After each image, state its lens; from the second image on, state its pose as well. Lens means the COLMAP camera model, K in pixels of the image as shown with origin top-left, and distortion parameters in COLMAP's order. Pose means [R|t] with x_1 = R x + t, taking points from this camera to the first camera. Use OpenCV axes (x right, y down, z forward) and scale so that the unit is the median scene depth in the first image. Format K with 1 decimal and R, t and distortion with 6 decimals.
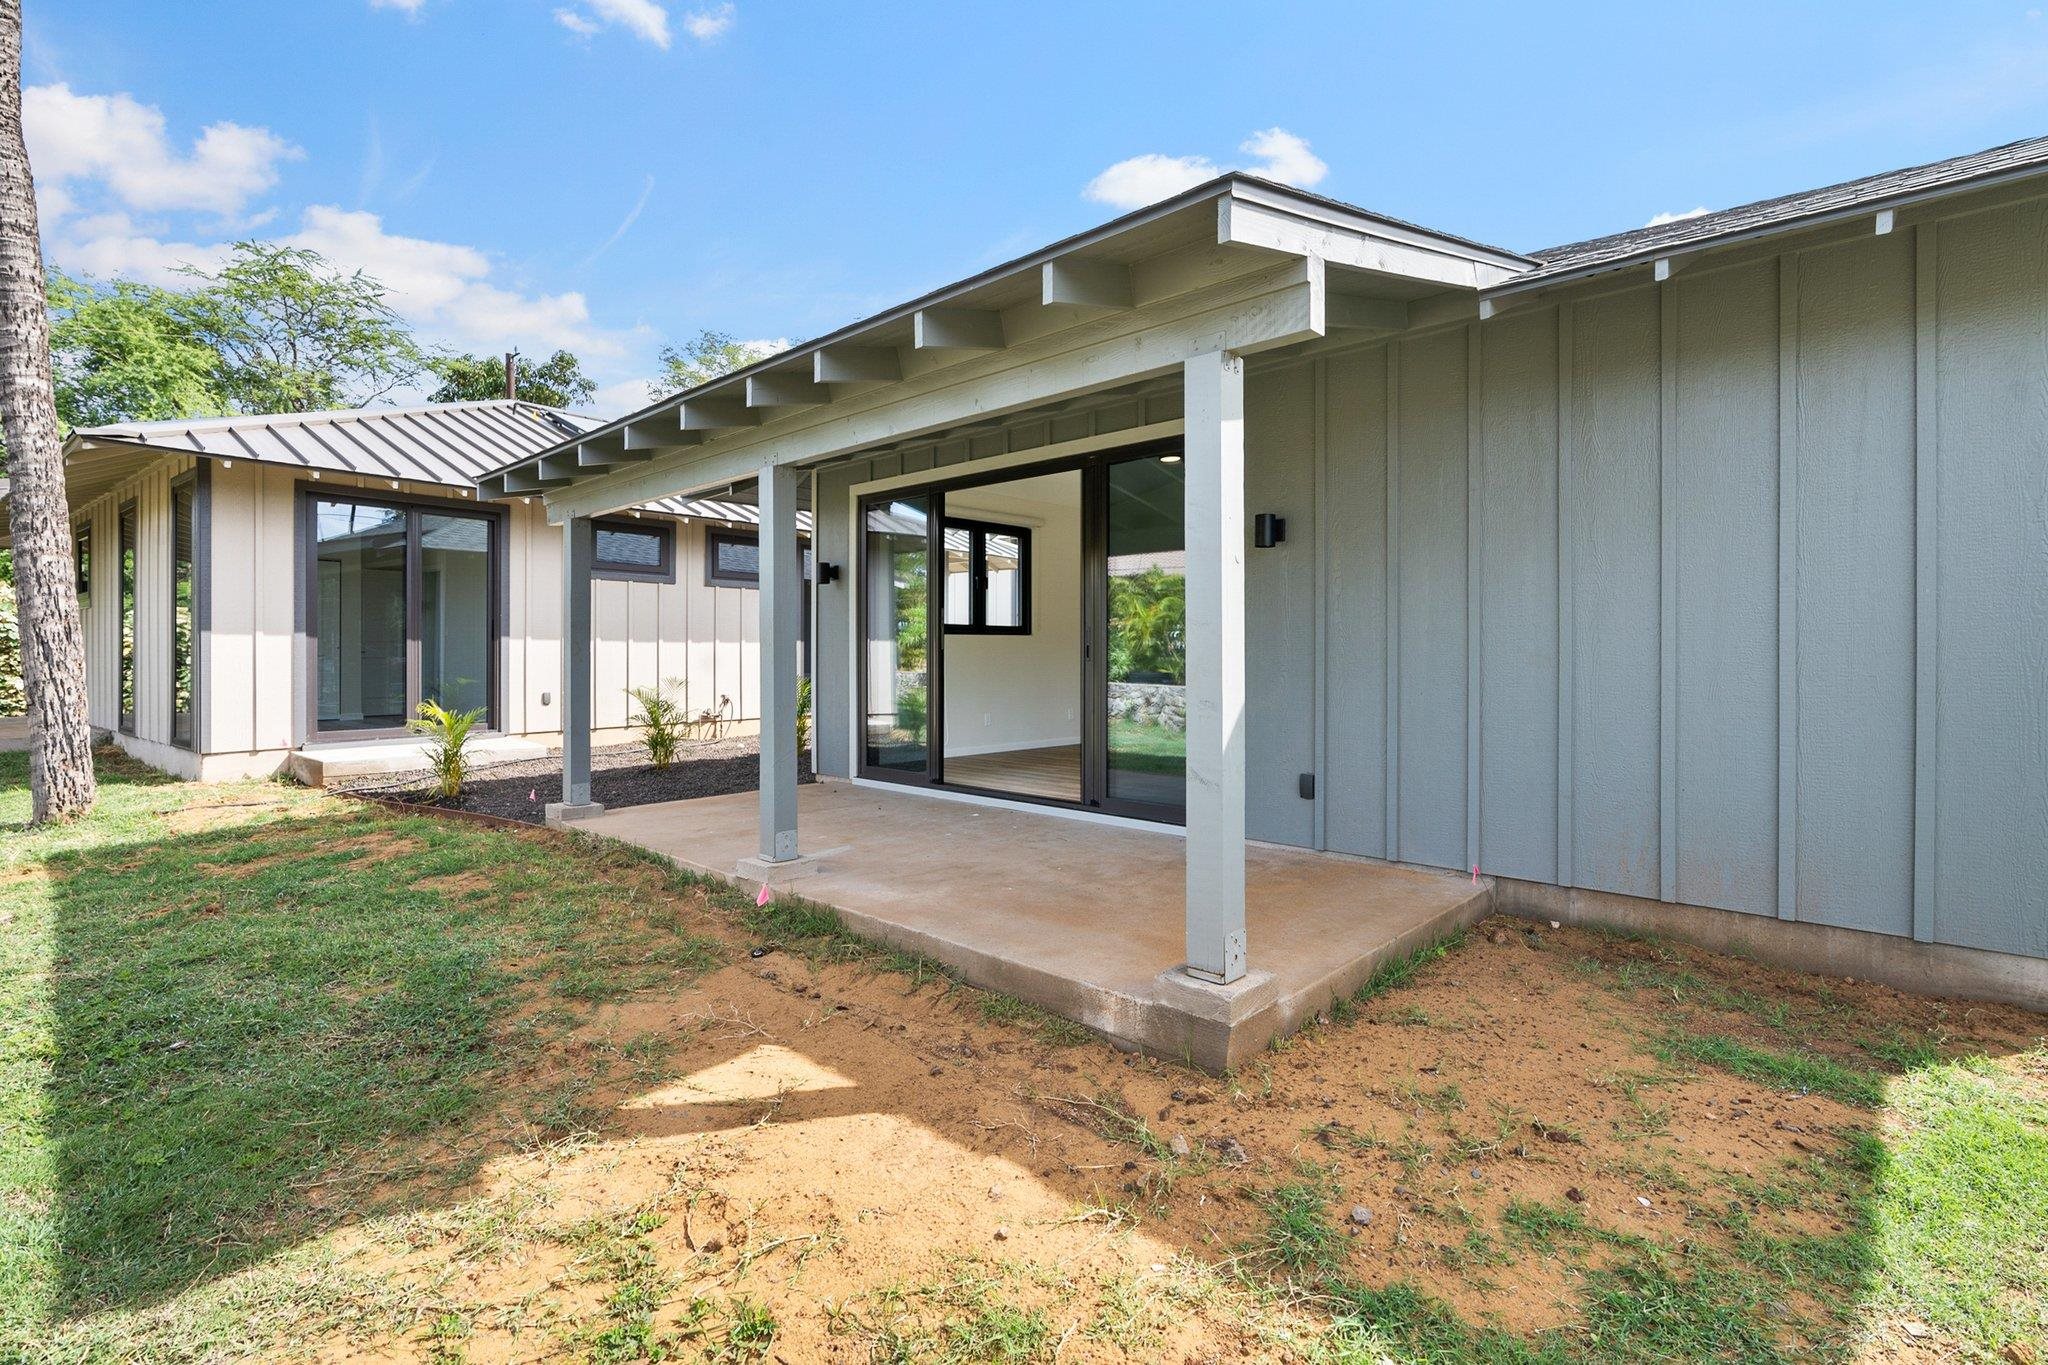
lens RADIAL K [[941.5, 0, 1020.9], [0, 941.5, 667.1], [0, 0, 1]] dist [-0.007476, 0.000447]
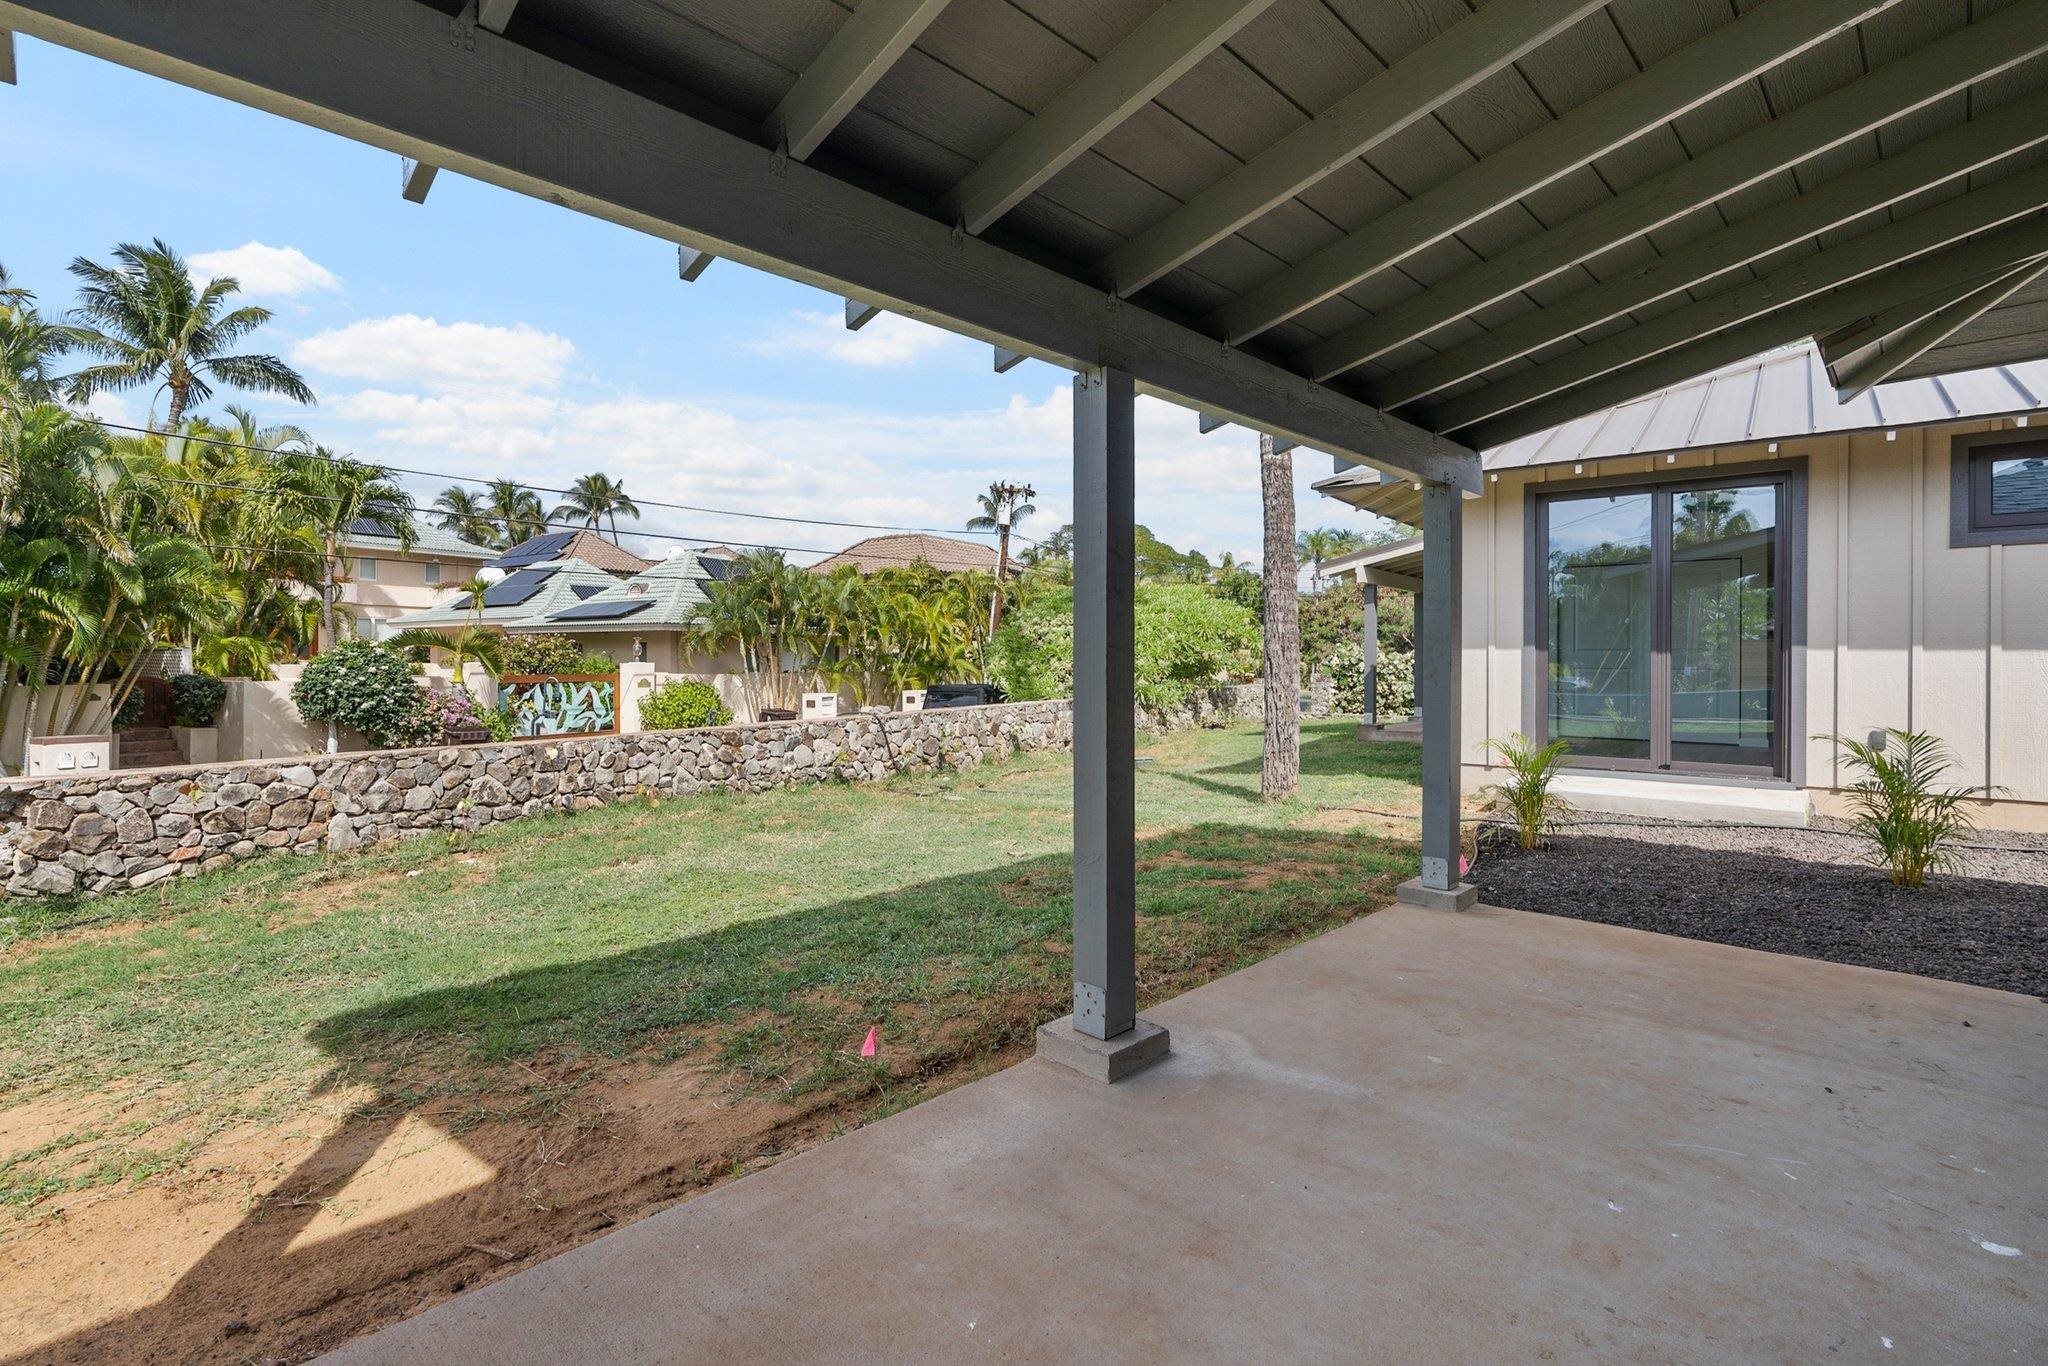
lens RADIAL K [[941.5, 0, 1020.9], [0, 941.5, 667.6], [0, 0, 1]] dist [-0.007476, 0.000447]
pose [[-0.010775, 0.008452, -0.999906, 0.451952], [-0.016239, 0.999831, 0.008627, -0.037360], [0.999810, 0.016330, -0.010636, 1.267231]]
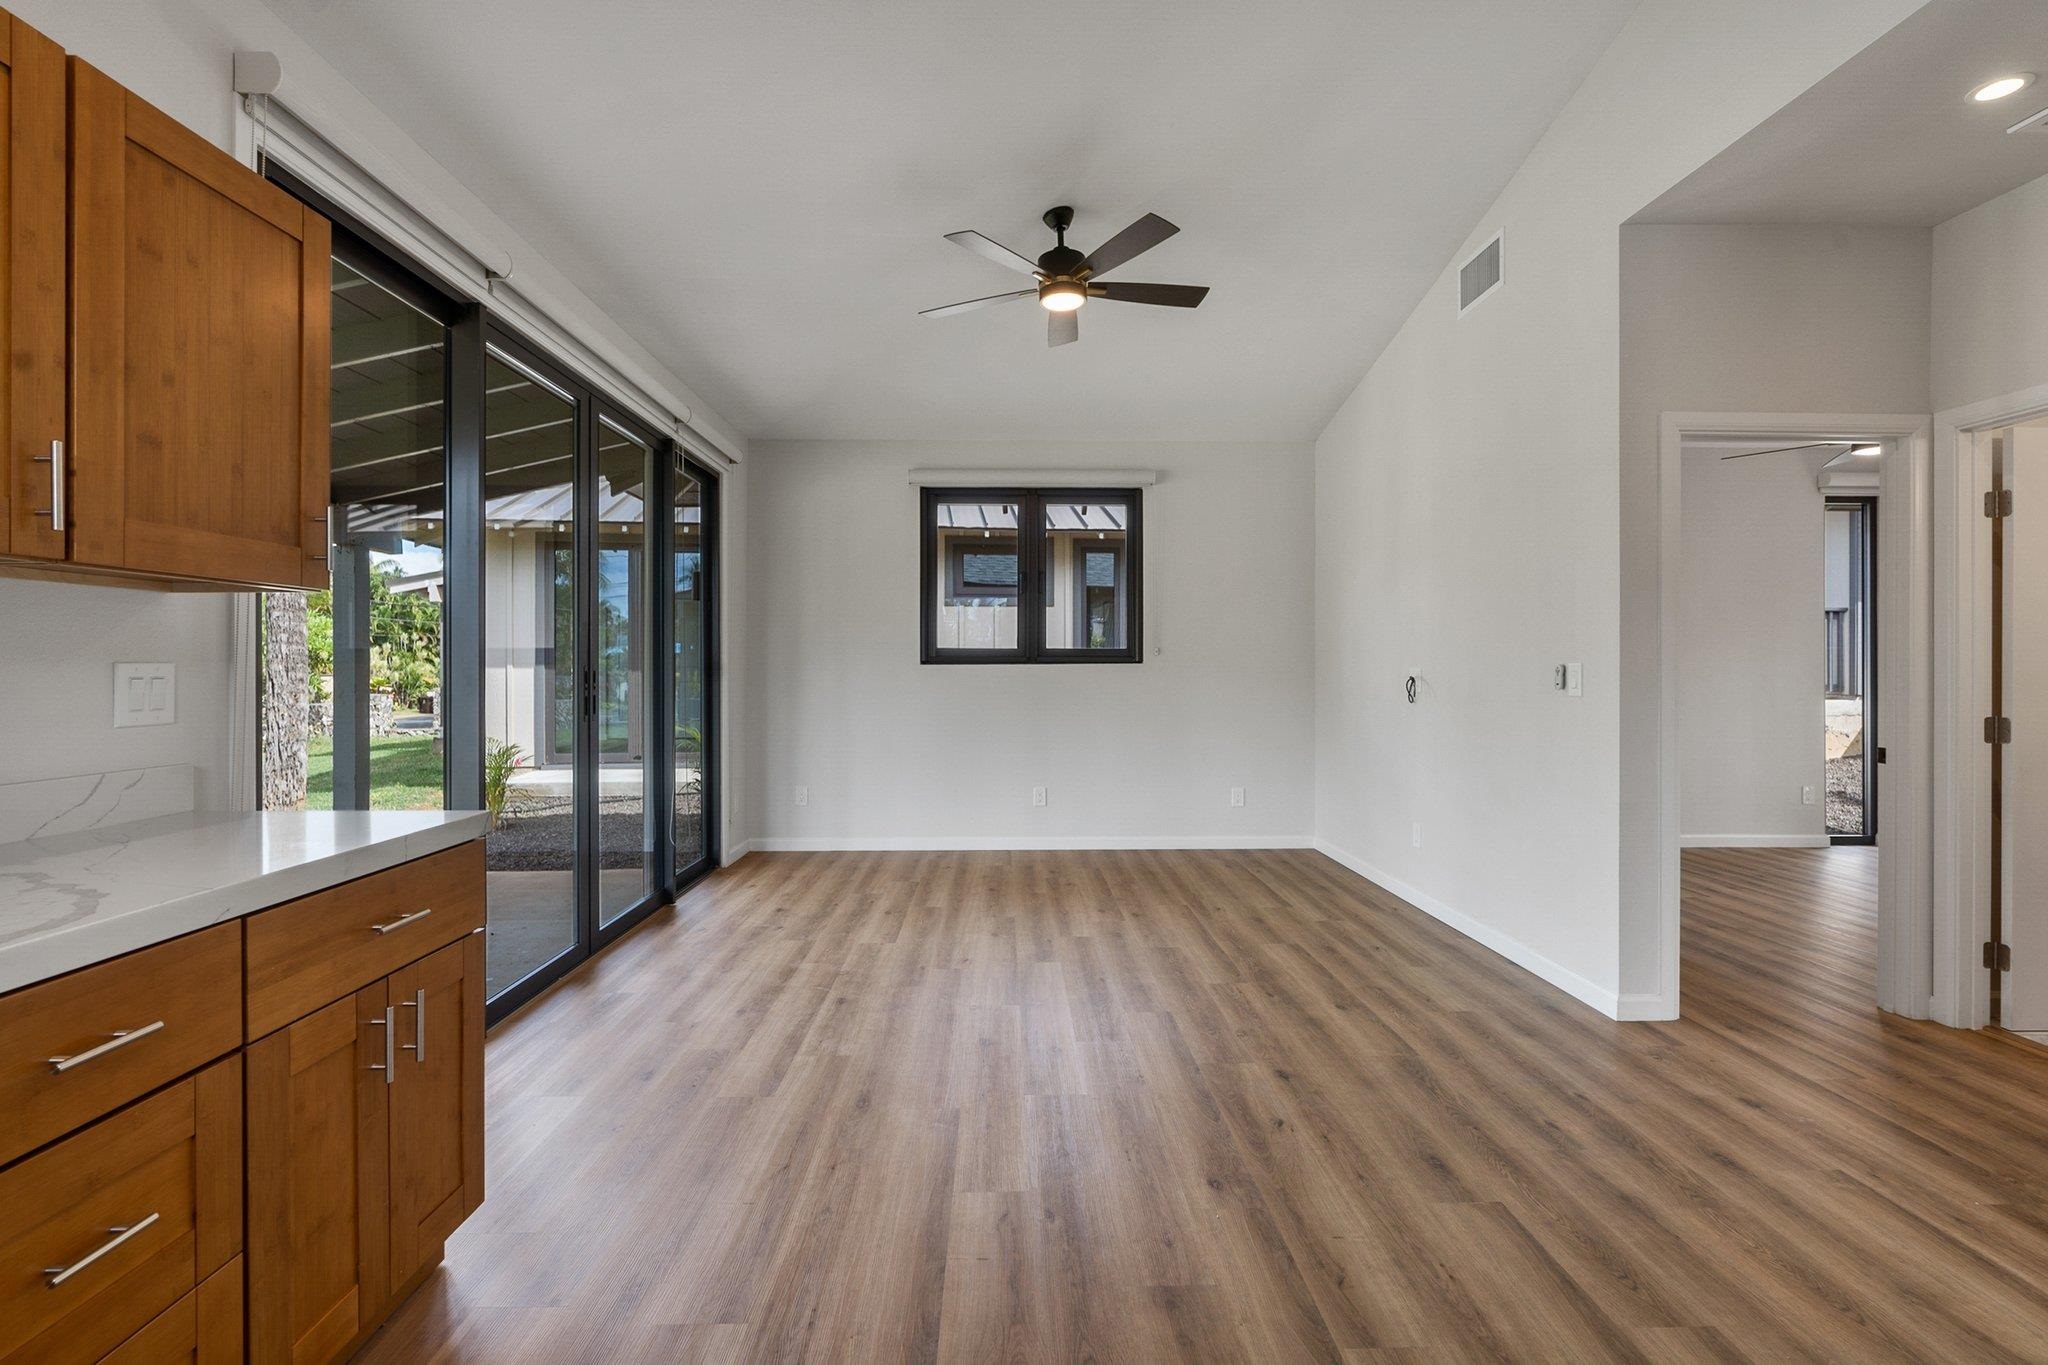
lens RADIAL K [[941.5, 0, 1020.9], [0, 941.5, 667.1], [0, 0, 1]] dist [-0.007476, 0.000447]
pose [[0.717999, -0.002852, -0.696038, 1.136182], [-0.006734, 0.999916, -0.011044, -0.066390], [0.696012, 0.012616, 0.717920, 1.483204]]
